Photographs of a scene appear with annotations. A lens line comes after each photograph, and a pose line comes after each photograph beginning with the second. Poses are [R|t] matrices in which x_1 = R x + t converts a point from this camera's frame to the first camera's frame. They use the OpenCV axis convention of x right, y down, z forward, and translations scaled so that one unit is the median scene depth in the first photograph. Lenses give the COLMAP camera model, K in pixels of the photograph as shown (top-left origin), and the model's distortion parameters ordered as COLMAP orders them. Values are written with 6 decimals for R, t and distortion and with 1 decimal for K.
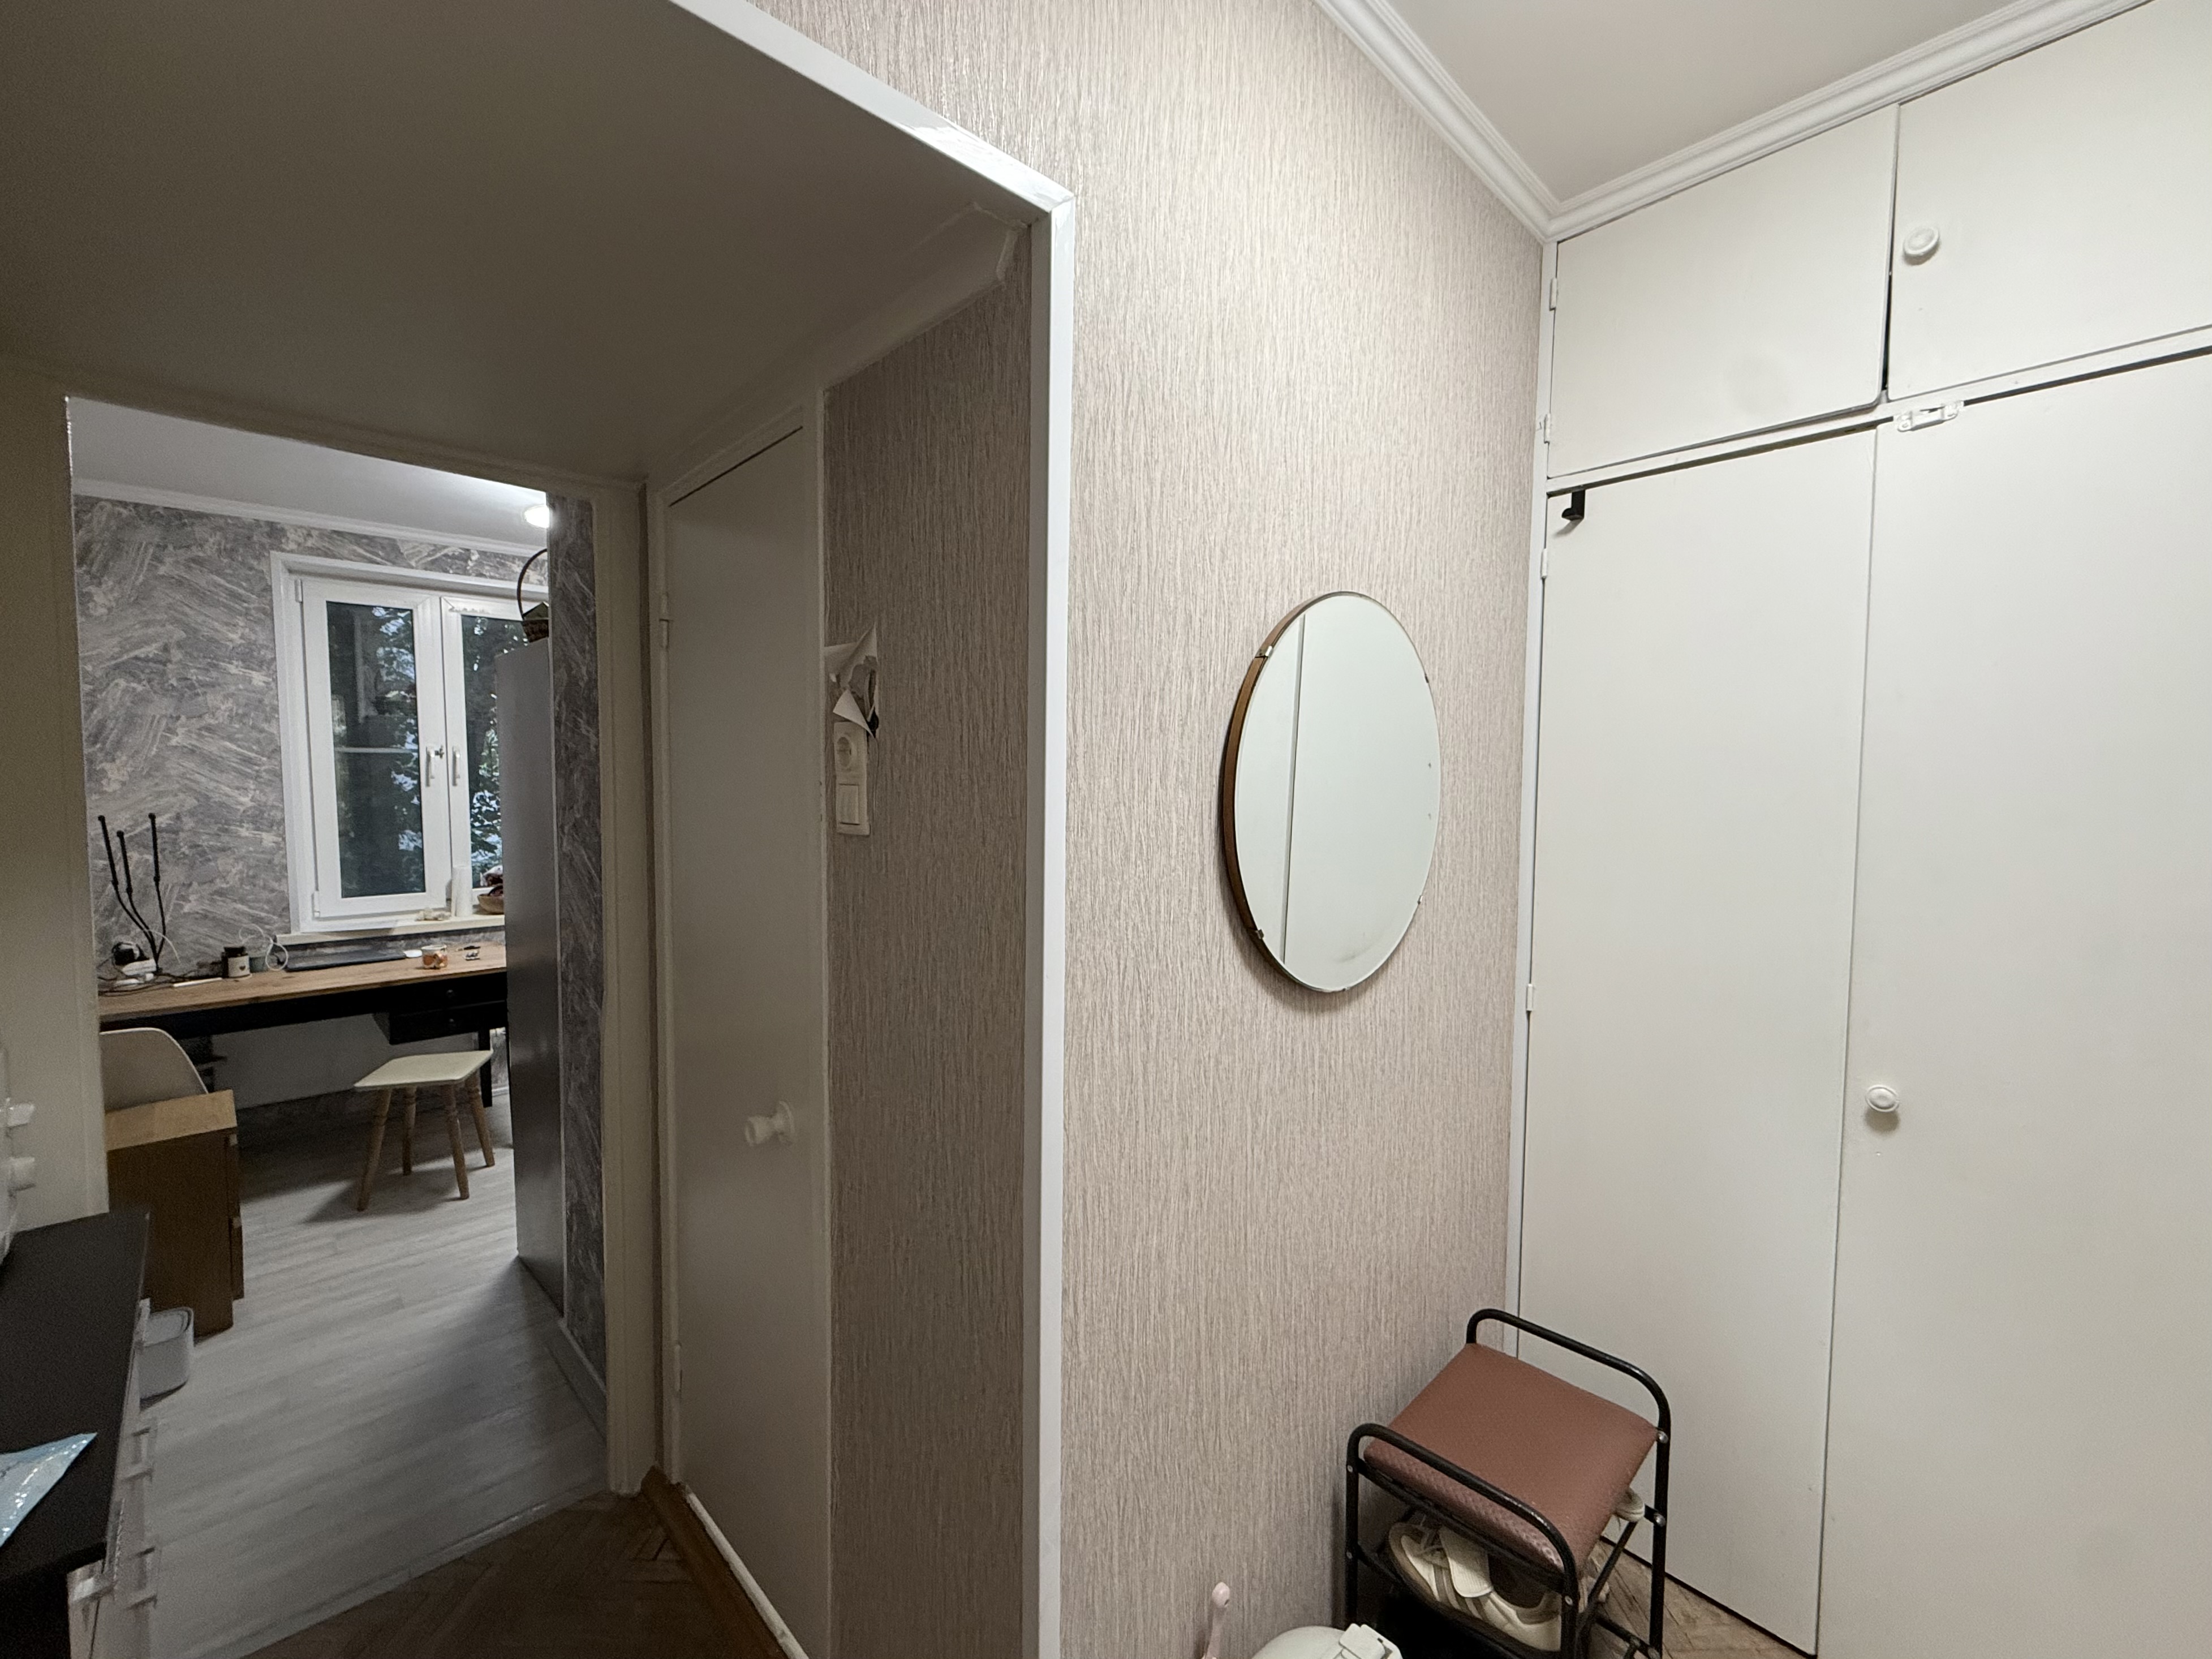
lens RADIAL K [[900.9, 0, 1090.9], [0, 900.9, 832.3], [0, 0, 1]] dist [-0.002681, -0.000218]
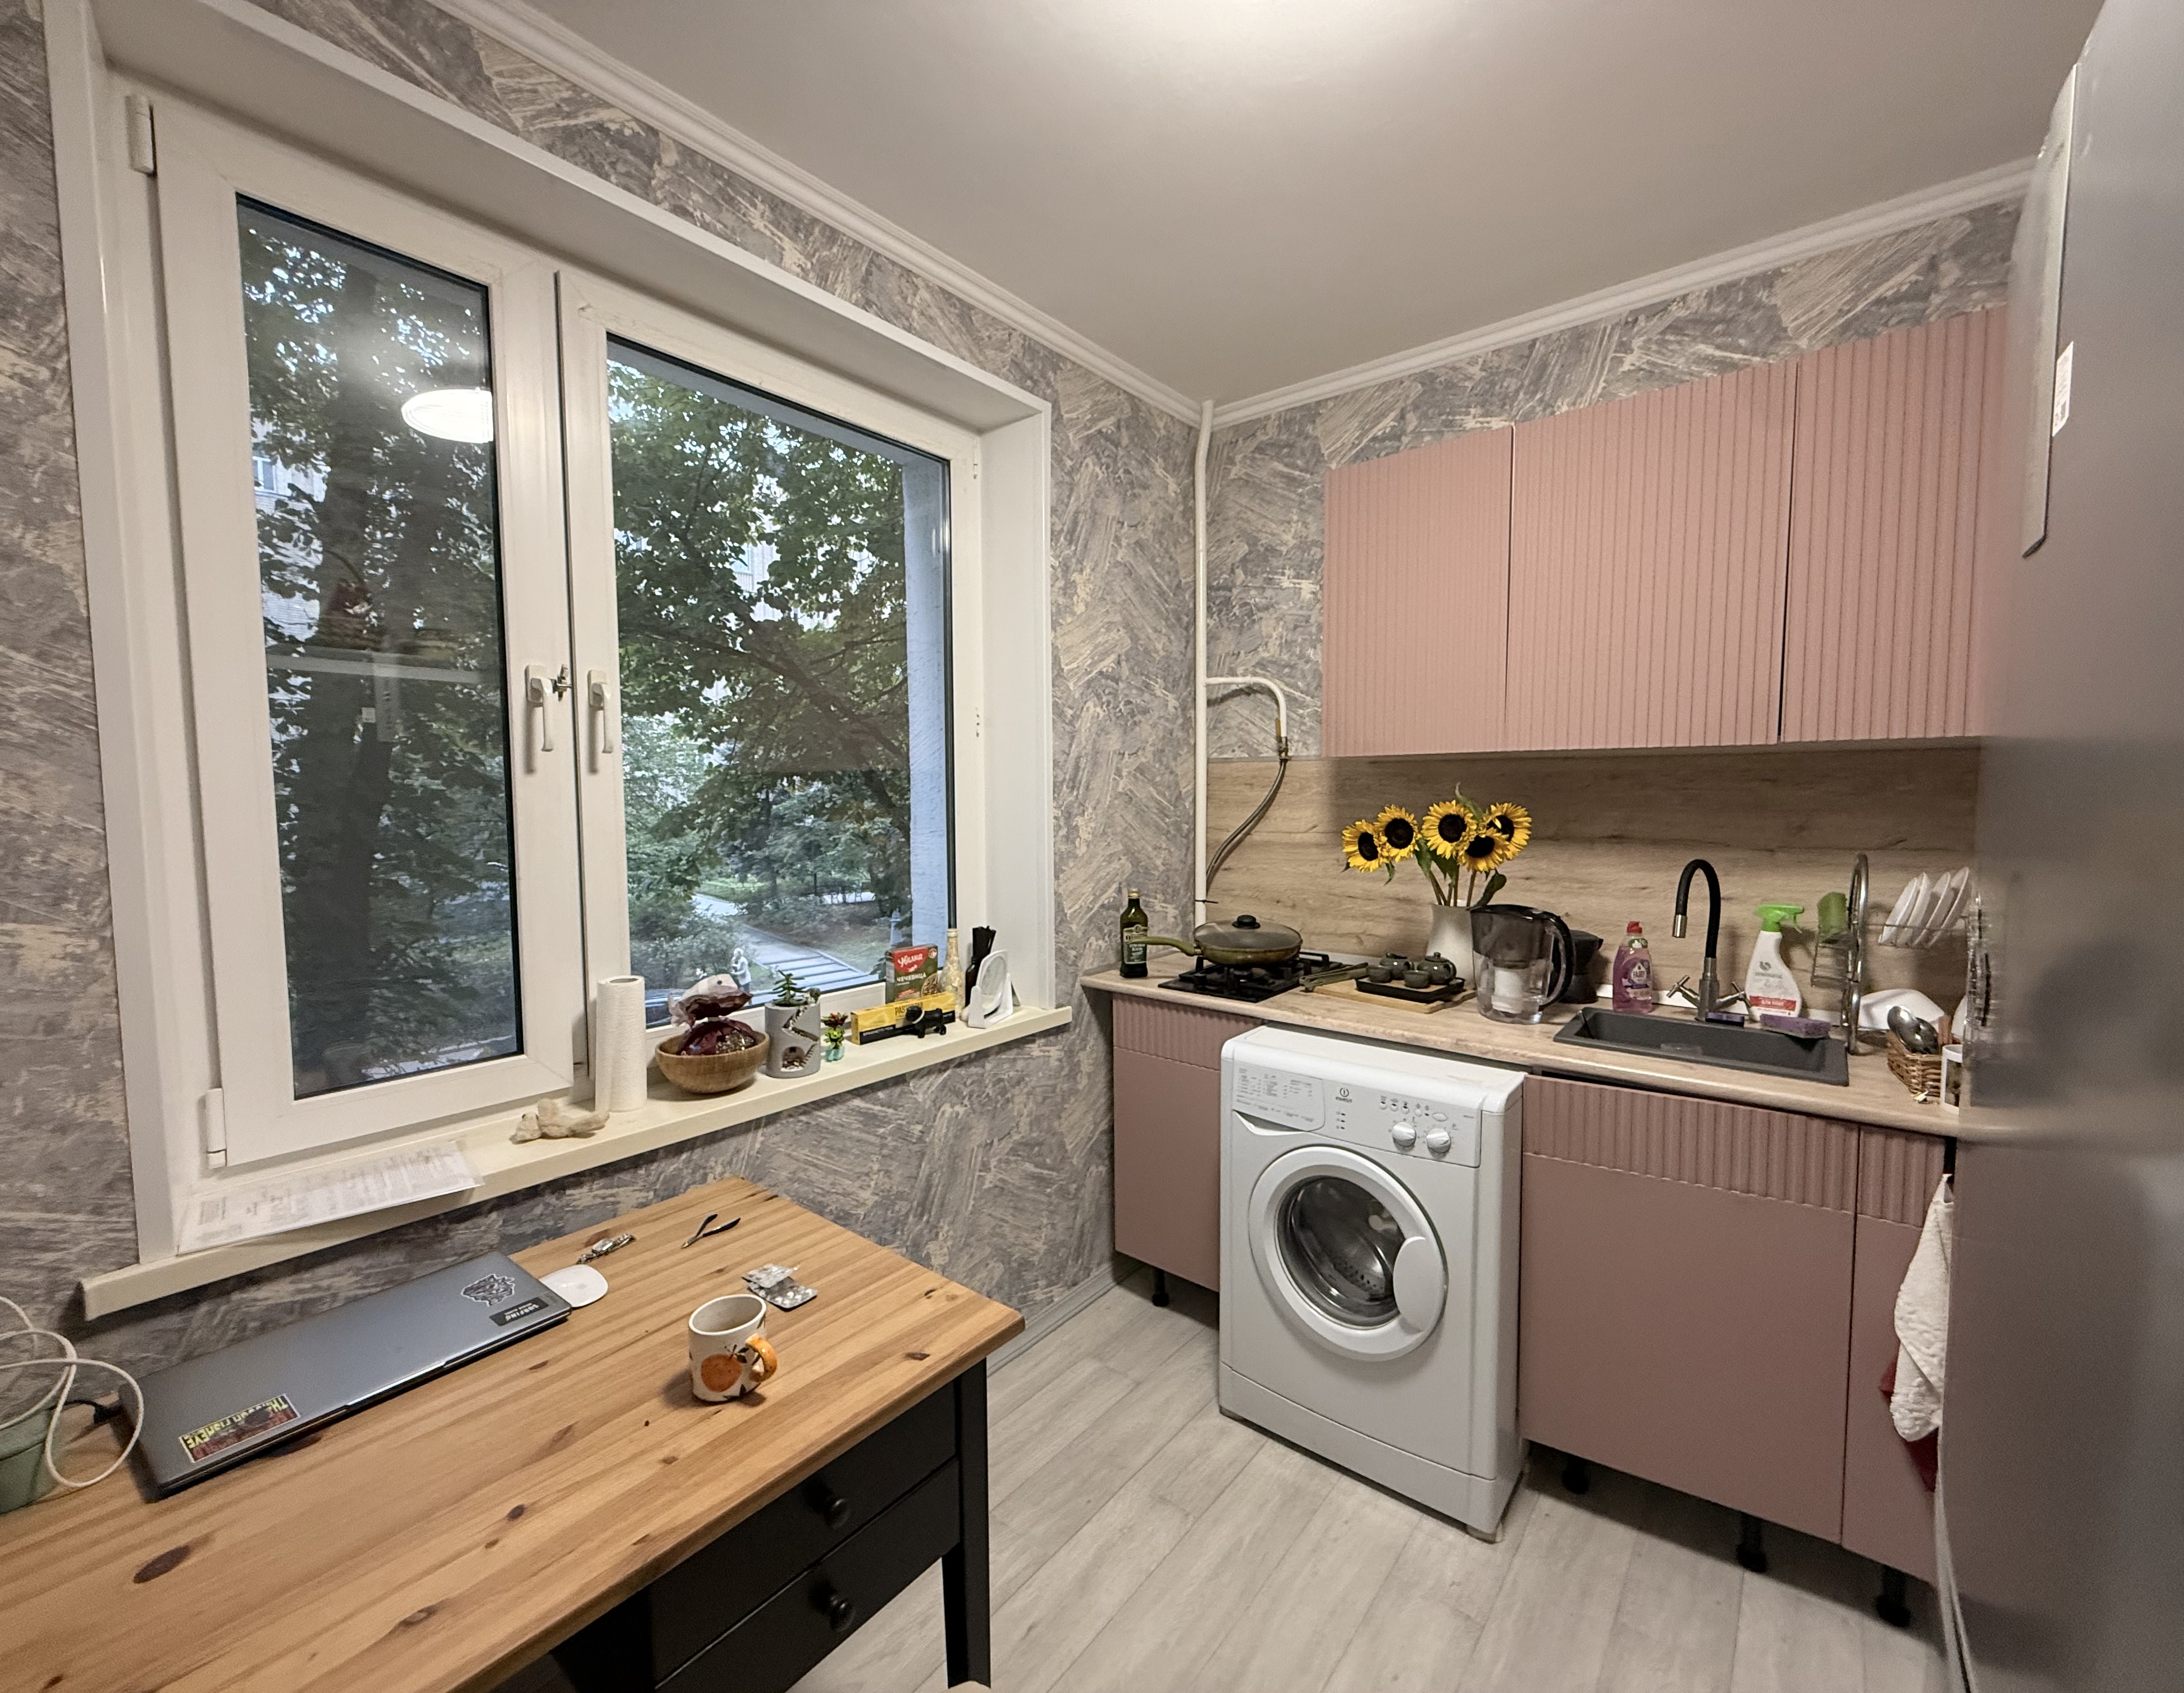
lens RADIAL K [[895.3, 0, 1109.8], [0, 895.3, 848.4], [0, 0, 1]] dist [-0.002244, 0.000014]
pose [[0.988947, -0.002515, 0.148246, -0.585312], [0.000620, 0.999918, 0.012828, -0.024397], [-0.148266, -0.012594, 0.988867, 0.629690]]
